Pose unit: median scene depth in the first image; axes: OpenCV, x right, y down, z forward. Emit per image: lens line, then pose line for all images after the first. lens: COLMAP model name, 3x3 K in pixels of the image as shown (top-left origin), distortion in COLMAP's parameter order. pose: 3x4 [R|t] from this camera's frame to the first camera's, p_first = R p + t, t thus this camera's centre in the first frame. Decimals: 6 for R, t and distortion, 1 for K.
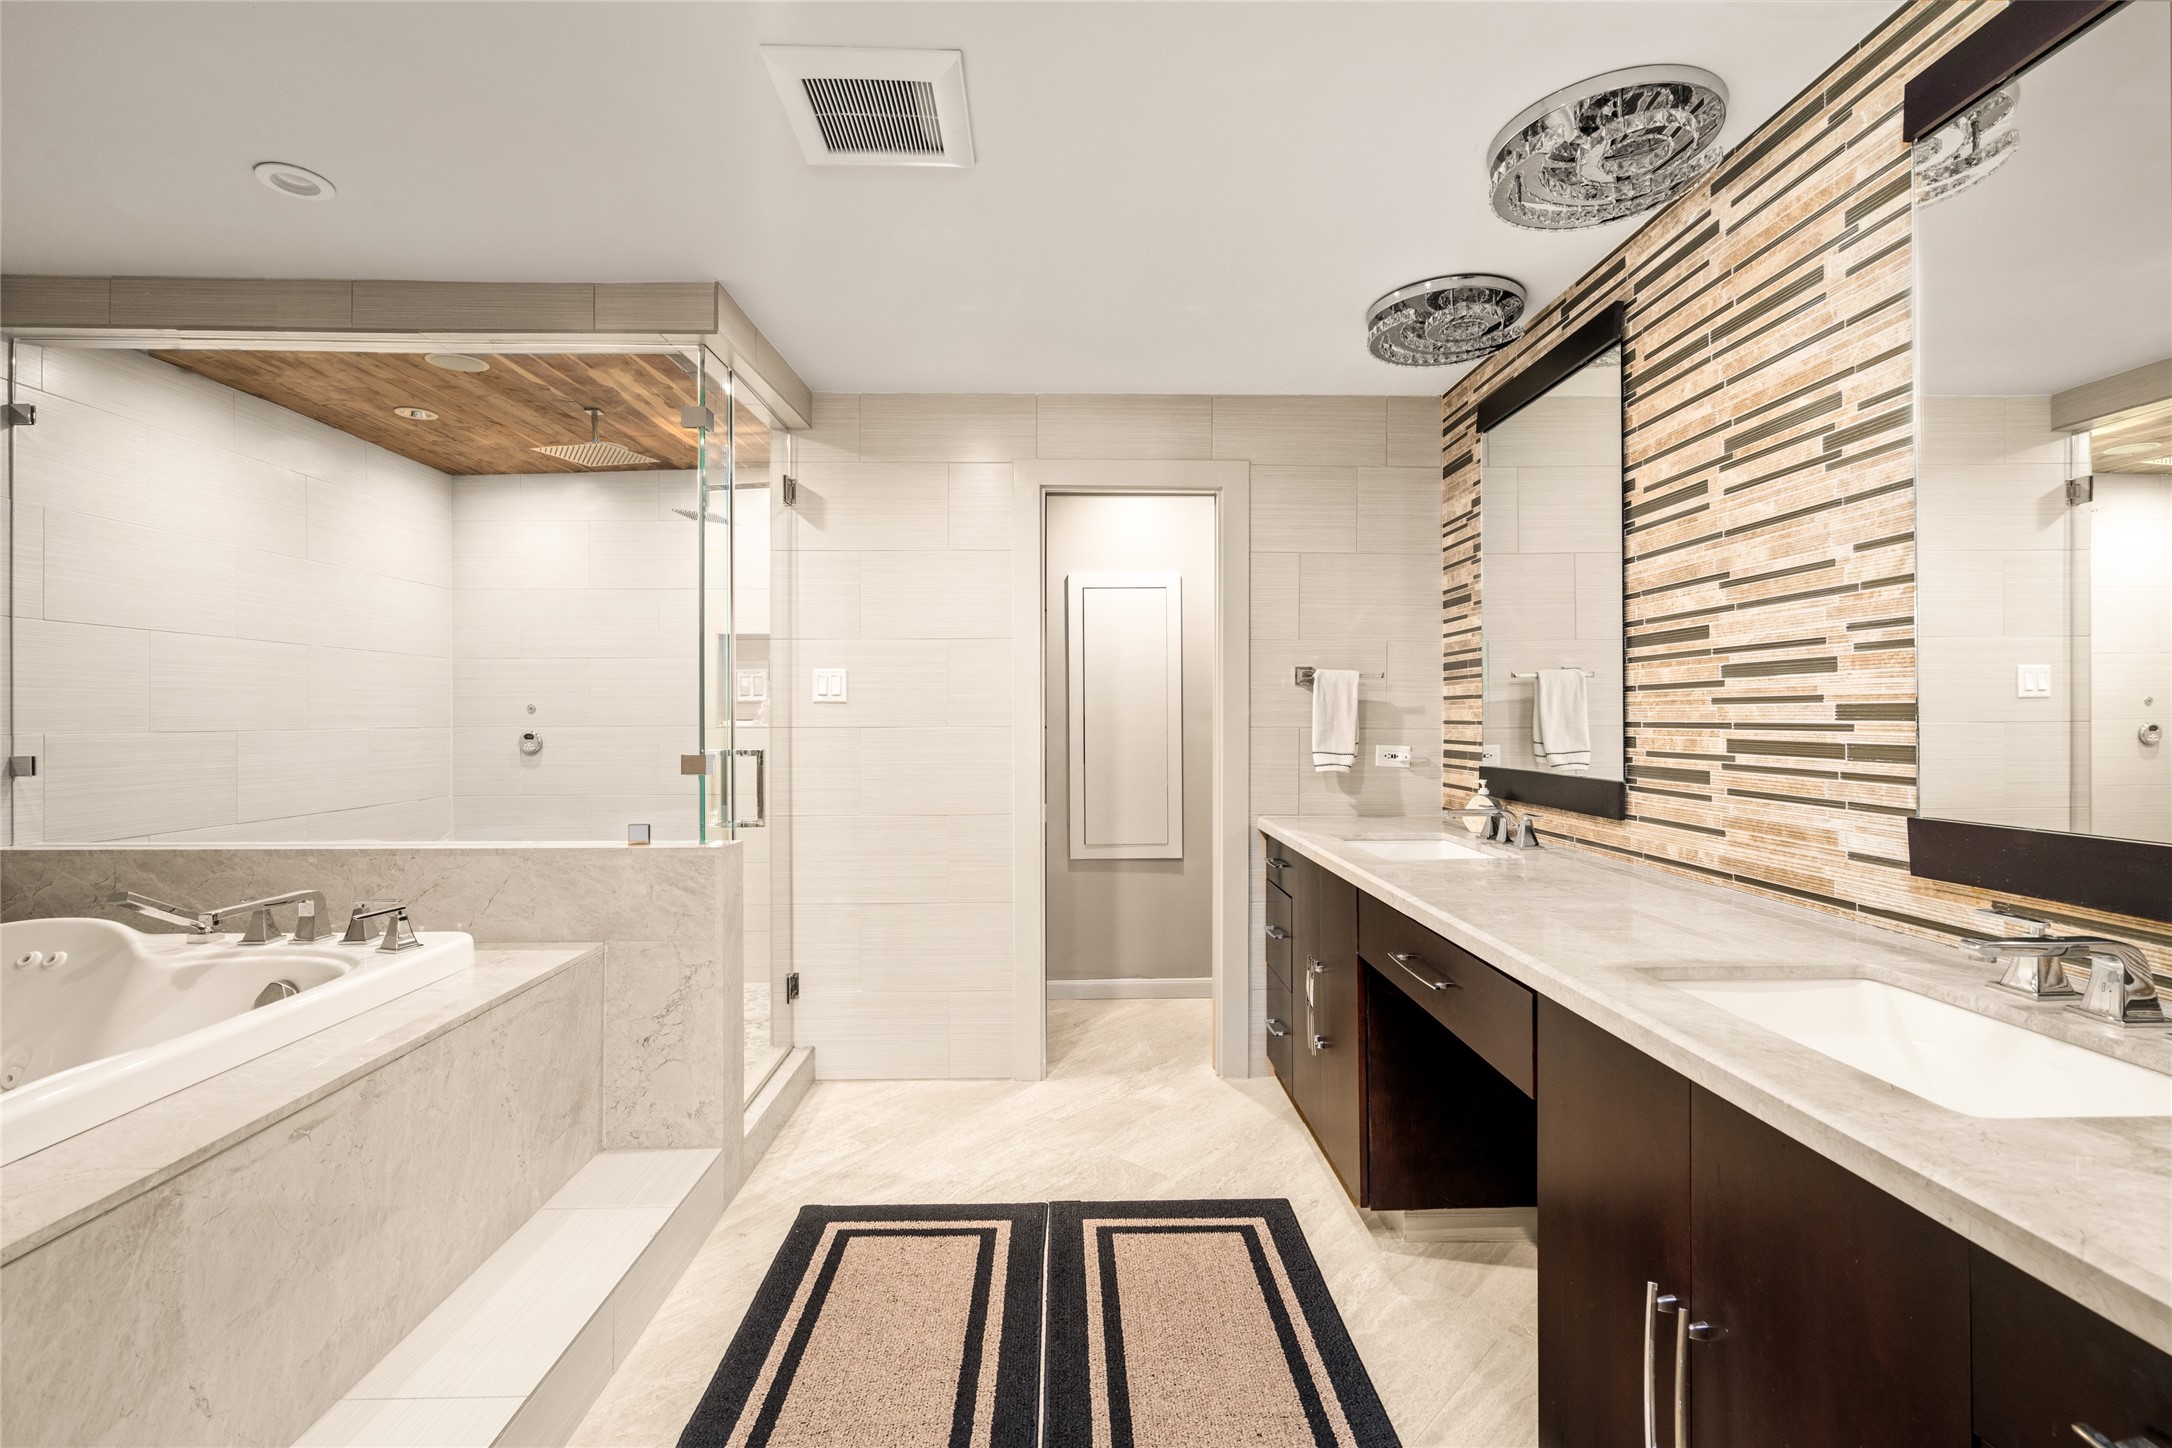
lens RADIAL K [[990.8, 0, 1088.1], [0, 990.8, 718.4], [0, 0, 1]] dist [0.000002, 0.000004]
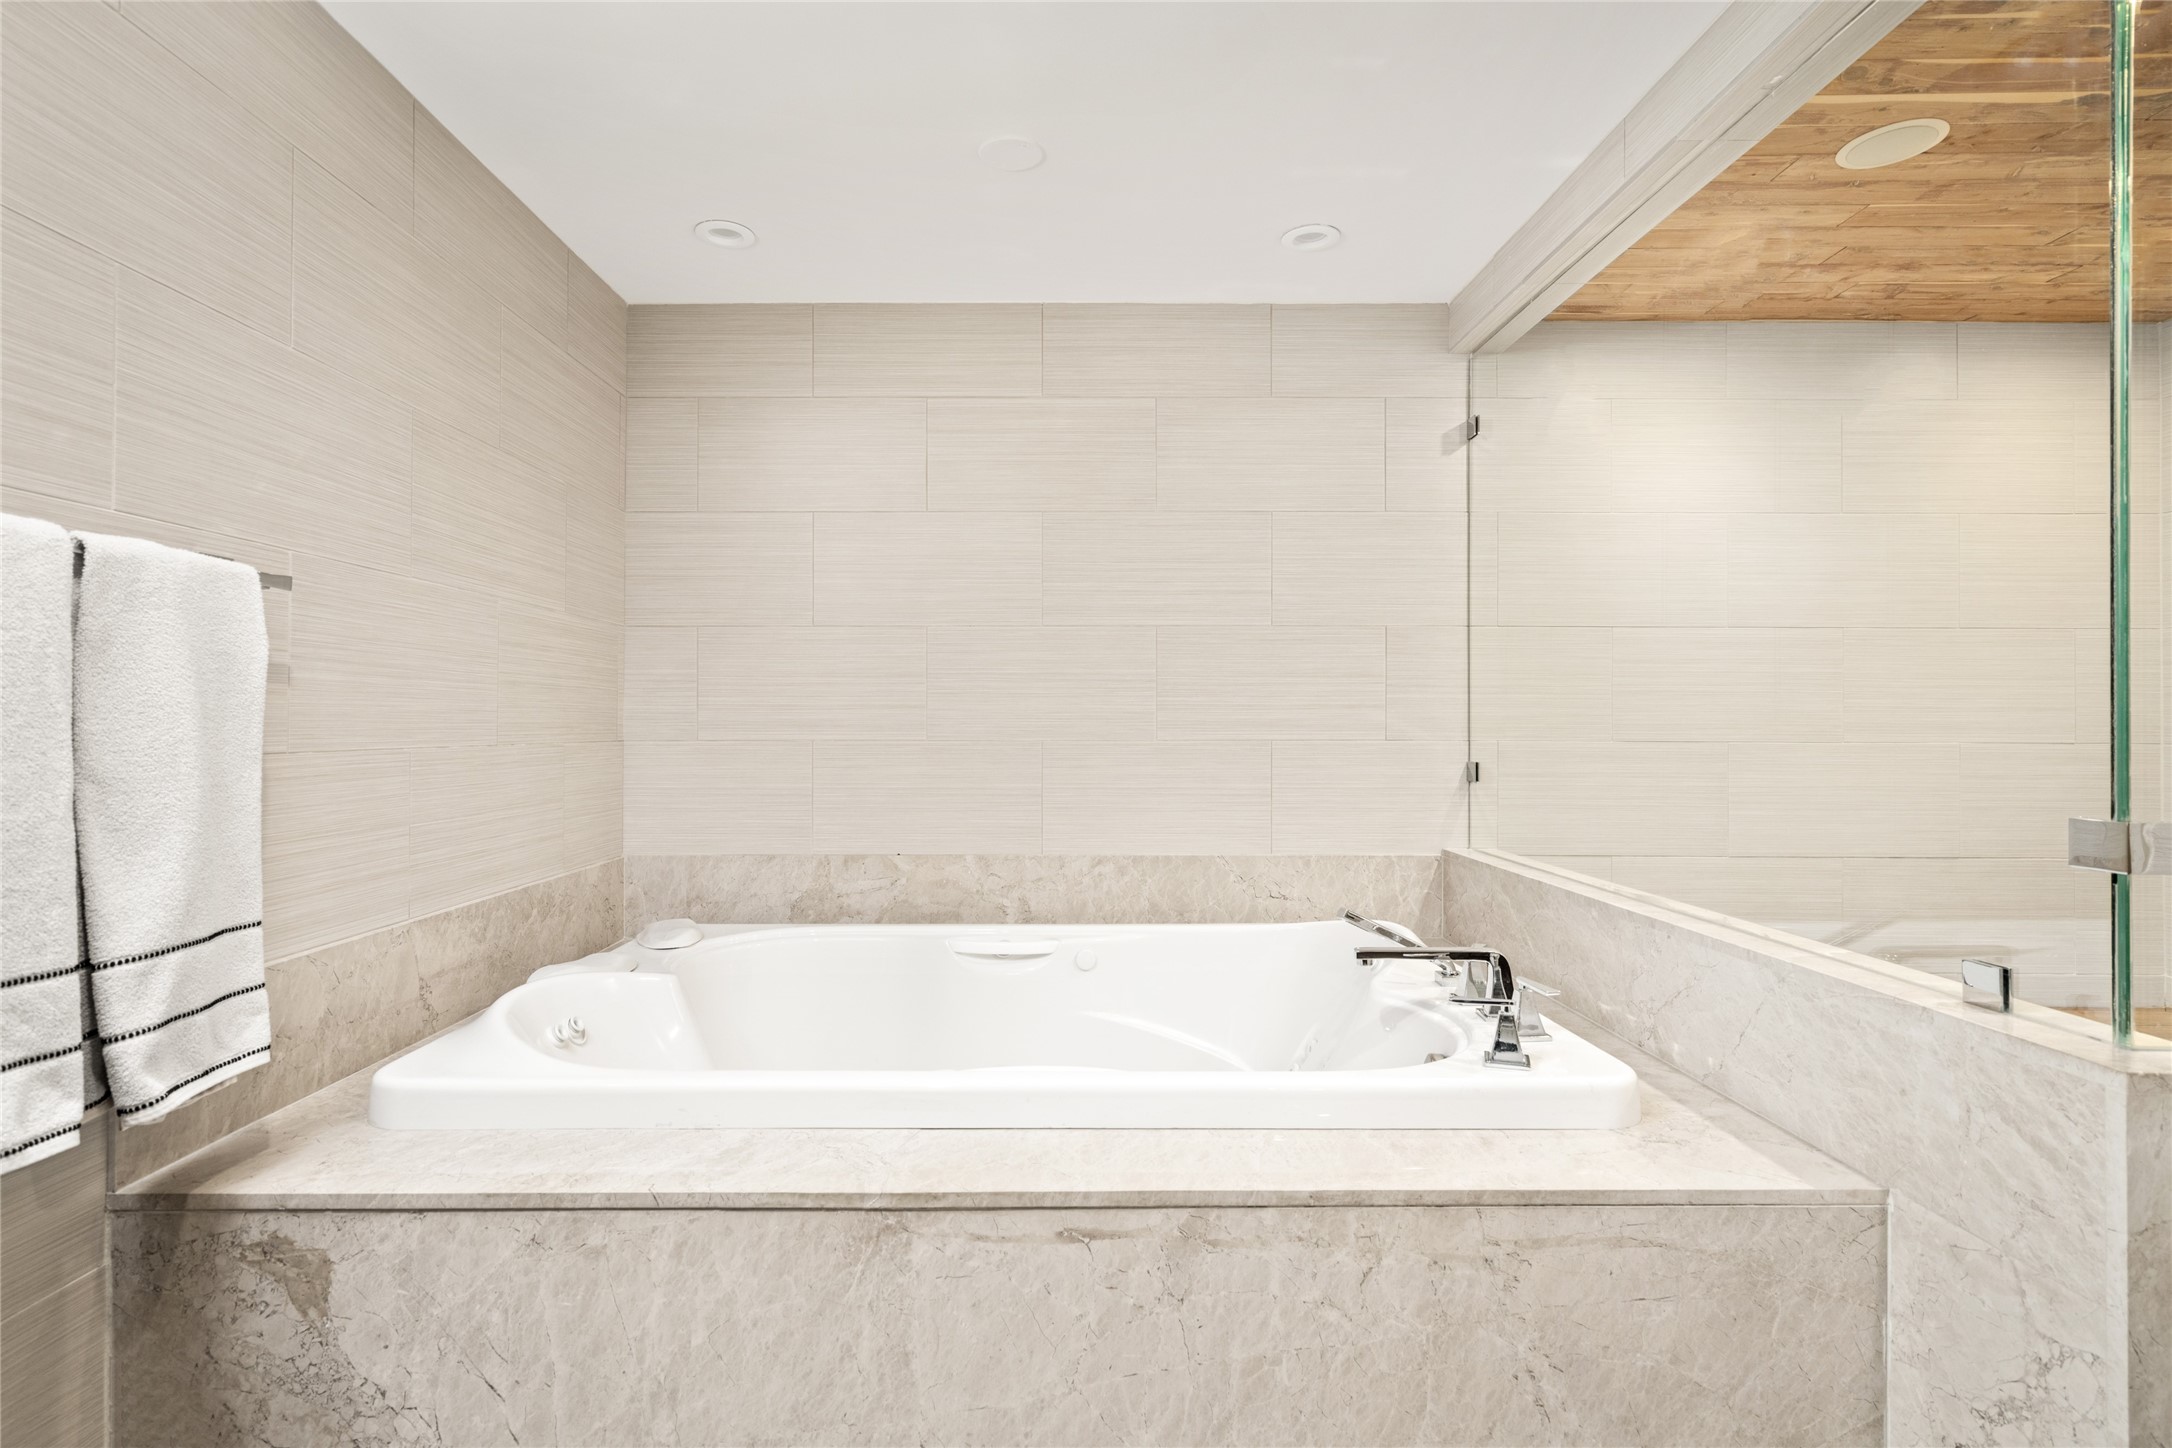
lens RADIAL K [[1083.2, 0, 1083.9], [0, 1083.2, 721.5], [0, 0, 1]] dist [0.003756, -0.000284]
pose [[-0.026829, -0.000937, -0.999640, 0.077026], [-0.004935, 0.999987, -0.000805, -0.001089], [0.999628, 0.004912, -0.026833, 0.874280]]
